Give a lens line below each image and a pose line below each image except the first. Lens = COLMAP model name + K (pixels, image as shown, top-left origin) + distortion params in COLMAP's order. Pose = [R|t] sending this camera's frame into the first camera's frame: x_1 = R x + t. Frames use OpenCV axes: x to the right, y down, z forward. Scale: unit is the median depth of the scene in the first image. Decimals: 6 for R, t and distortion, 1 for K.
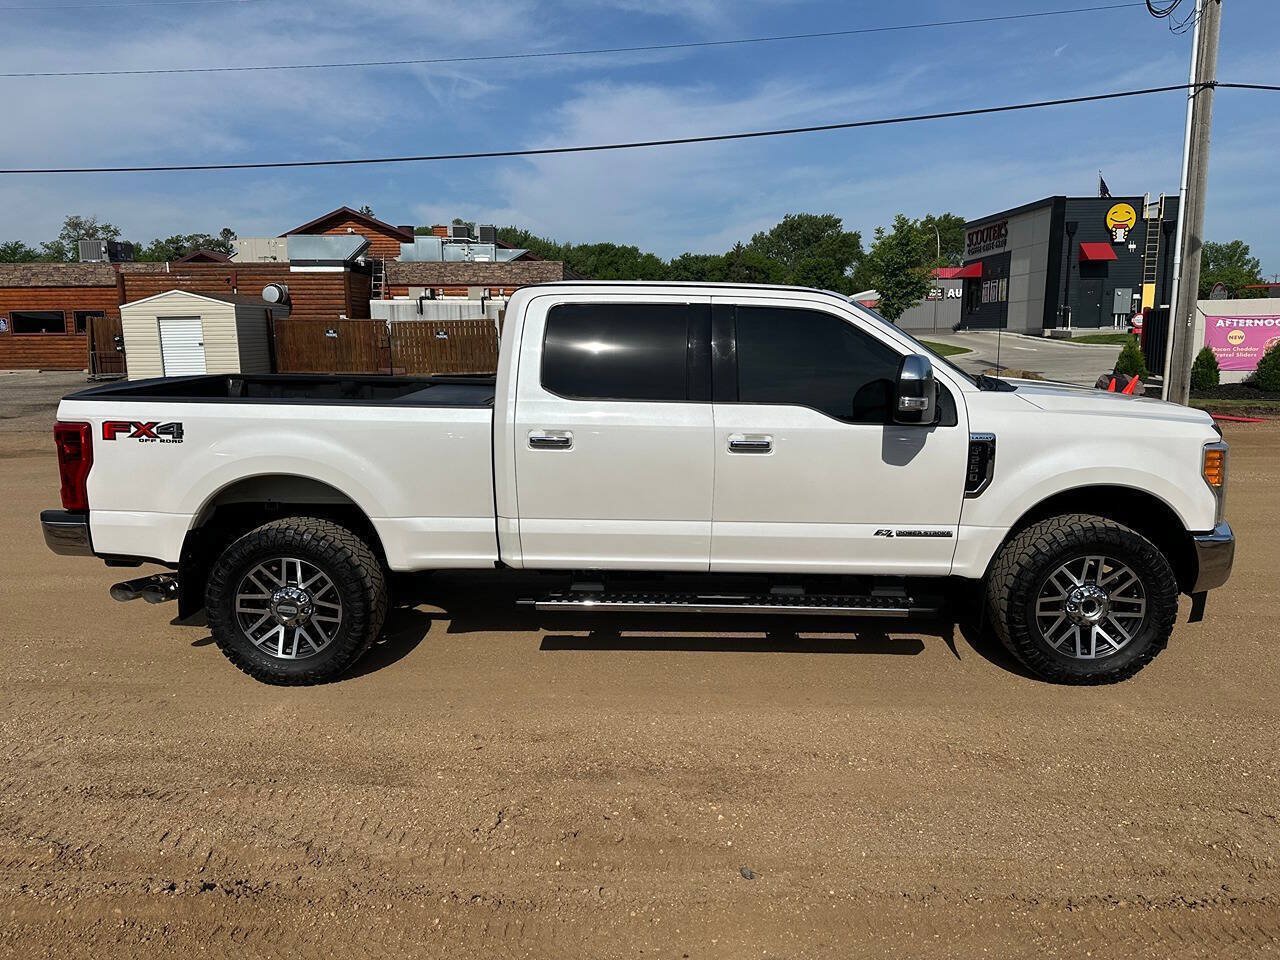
lens RADIAL K [[887.4, 0, 640.6], [0, 887.4, 461.5], [0, 0, 1]] dist [0.058947, -0.080756]
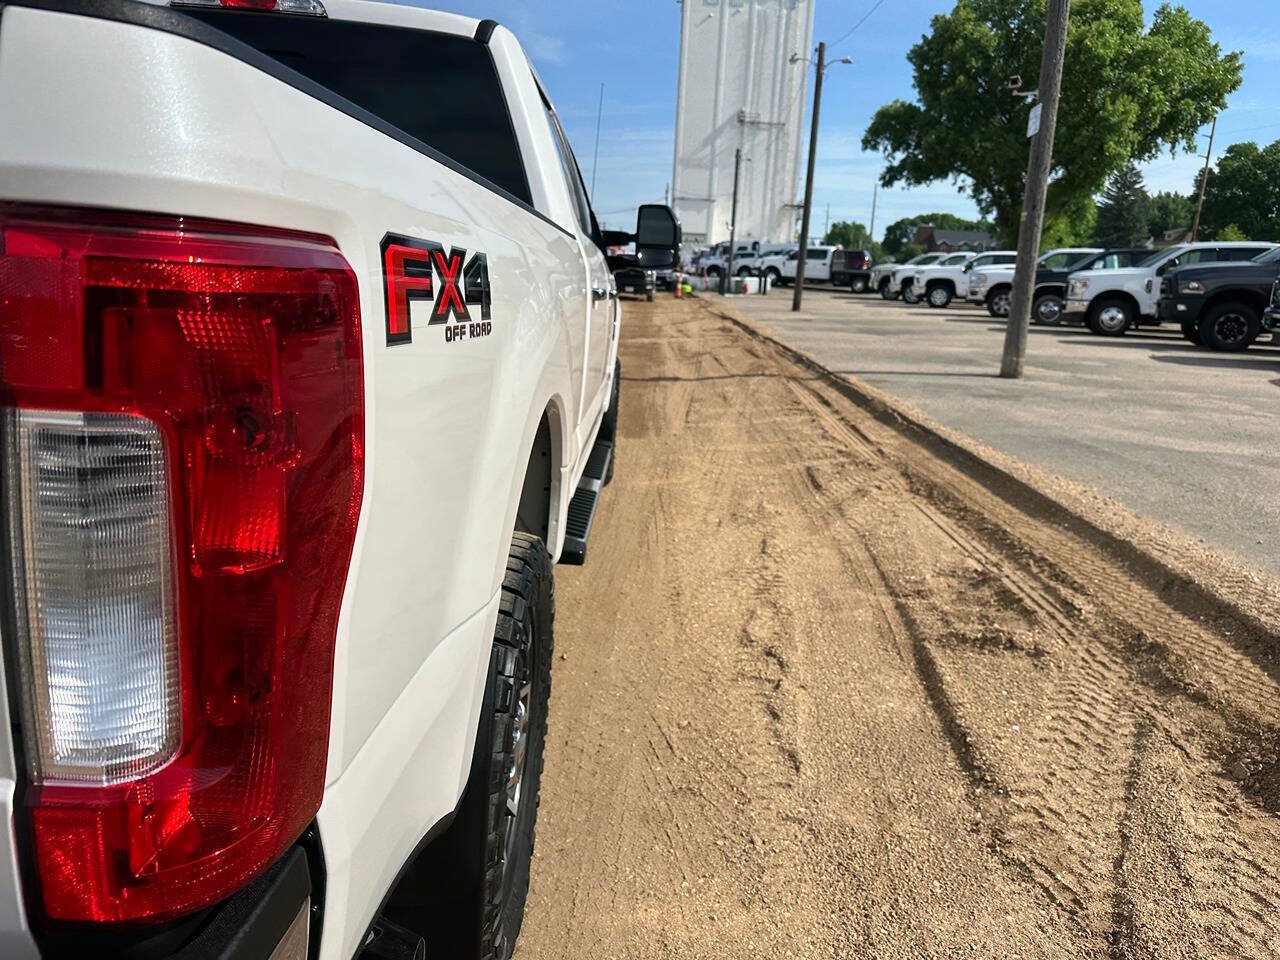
lens RADIAL K [[908.2, 0, 640.0], [0, 908.2, 480.0], [0, 0, 1]] dist [-0.000075, -0.004552]
pose [[-0.007634, -0.213507, 0.976912, -0.097851], [0.096393, 0.972234, 0.213237, -0.003985], [-0.995314, 0.095796, 0.013159, 0.120257]]
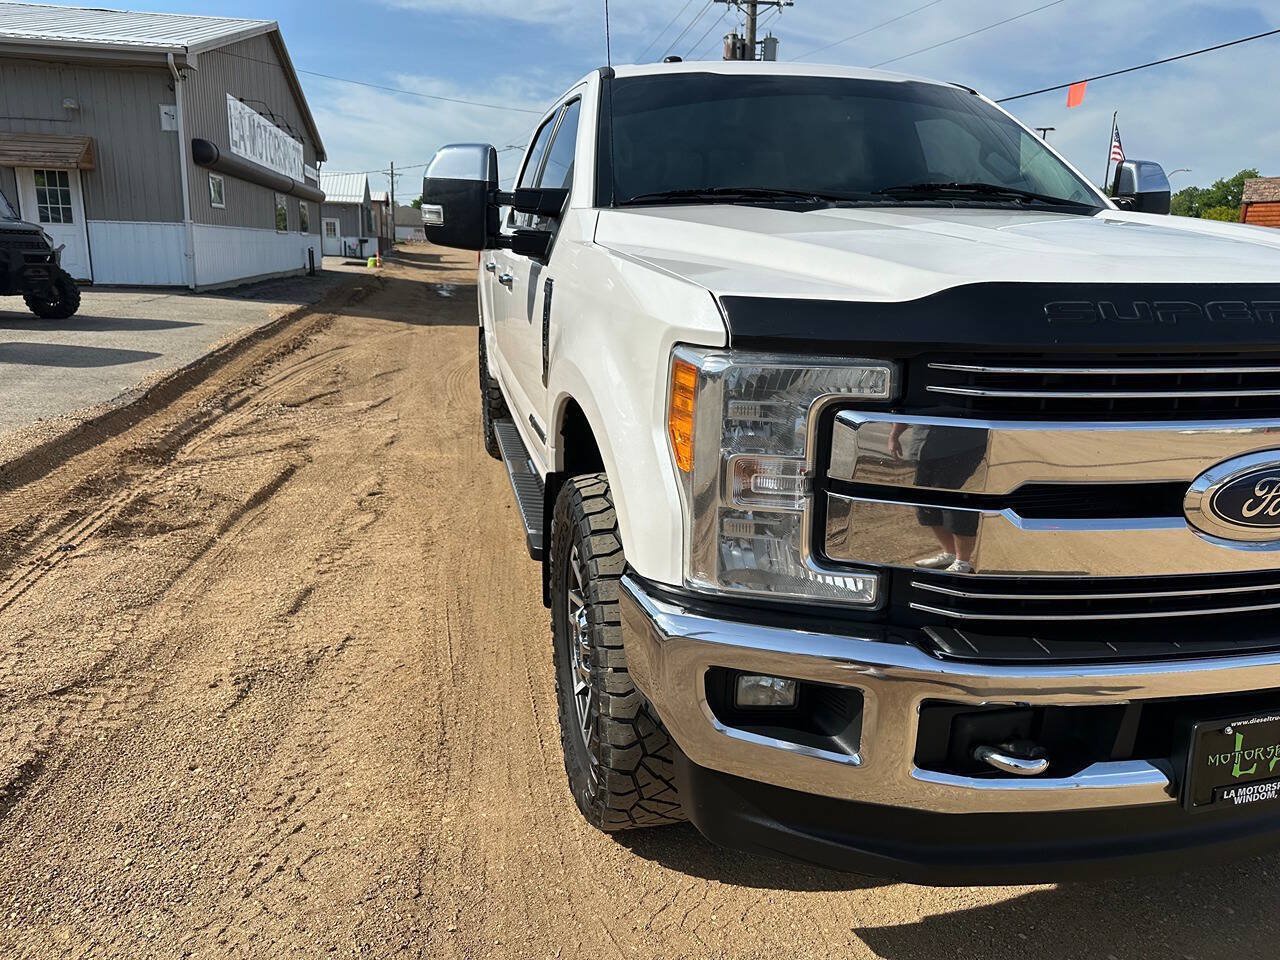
lens RADIAL K [[887.4, 0, 640.6], [0, 887.4, 461.5], [0, 0, 1]] dist [0.058947, -0.080756]
pose [[0.241972, 0.237740, -0.940707, 0.121602], [-0.162114, 0.965796, 0.202381, -0.005350], [0.956644, 0.103531, 0.272237, 0.112402]]
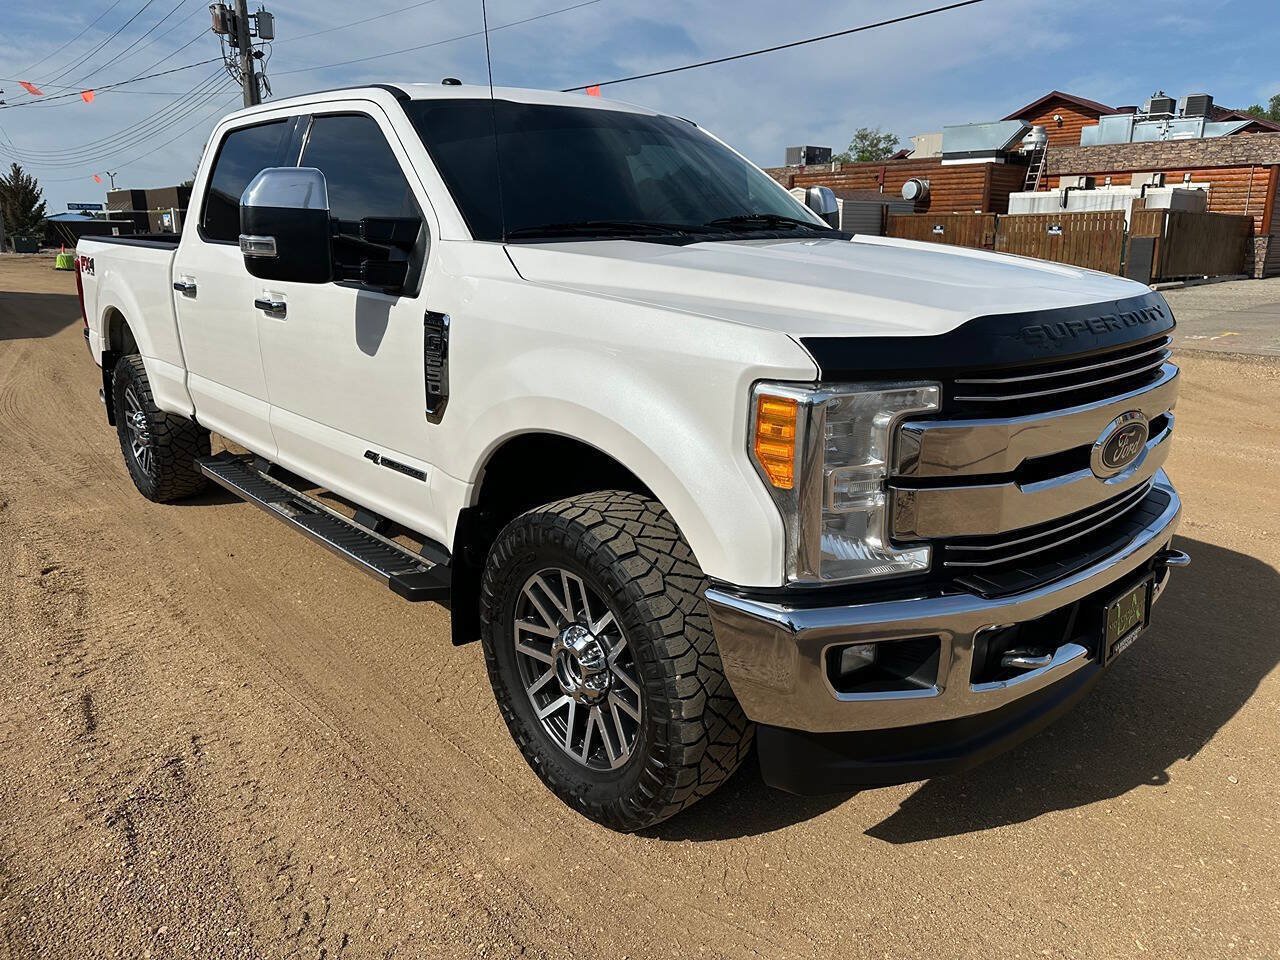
lens RADIAL K [[887.4, 0, 640.6], [0, 887.4, 461.5], [0, 0, 1]] dist [0.058947, -0.080756]
pose [[0.694075, 0.183180, -0.696207, 0.110888], [-0.112206, 0.982793, 0.146721, -0.004540], [0.711104, -0.023717, 0.702686, 0.084998]]
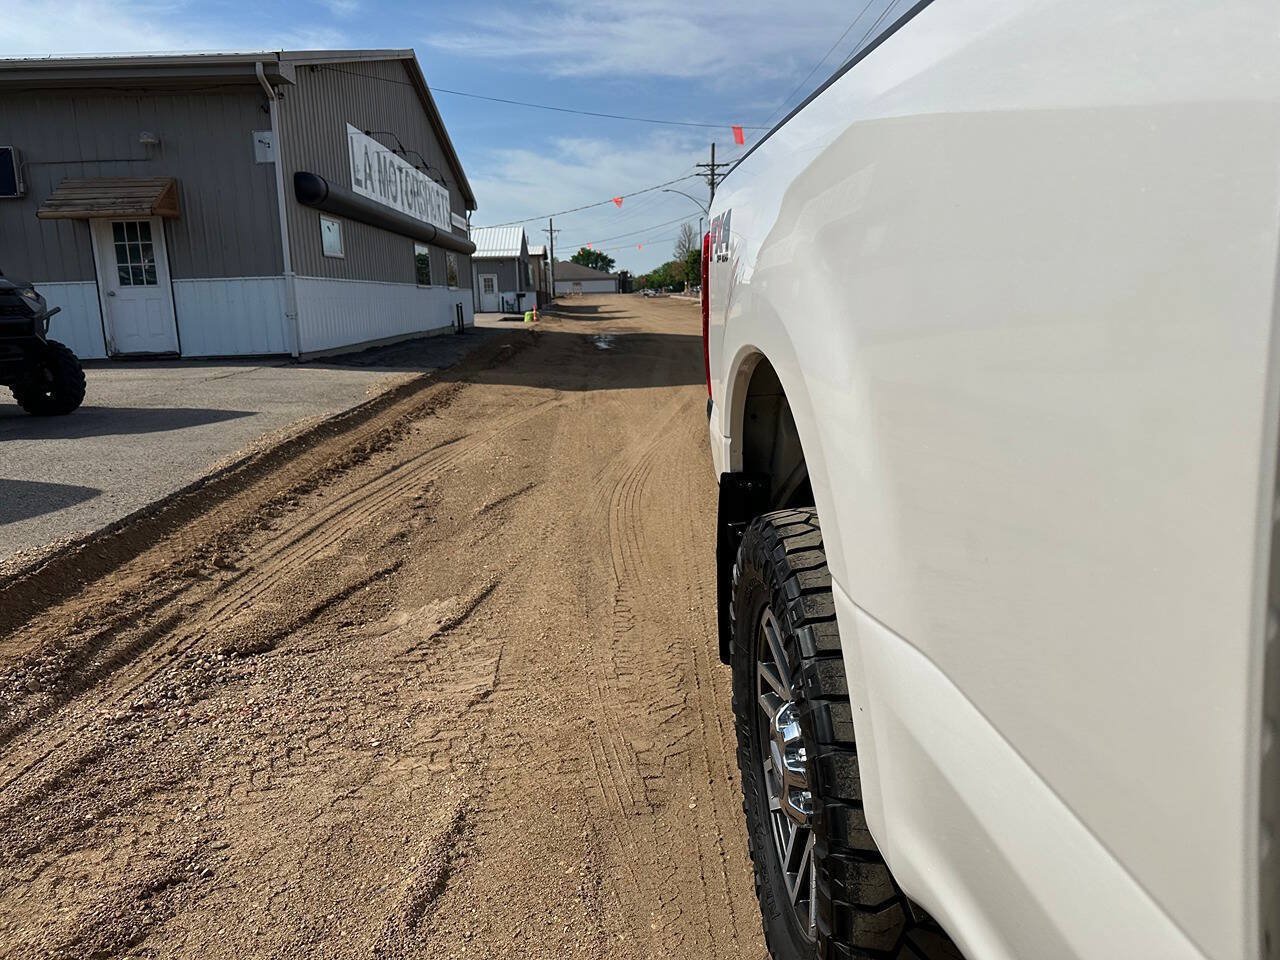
lens RADIAL K [[897.2, 0, 636.1], [0, 897.2, 457.7], [0, 0, 1]] dist [0.035965, -0.050354]
pose [[0.071833, 0.182801, -0.980522, -0.008931], [-0.109484, 0.978567, 0.174415, -0.000244], [0.991390, 0.094823, 0.090307, 0.117170]]
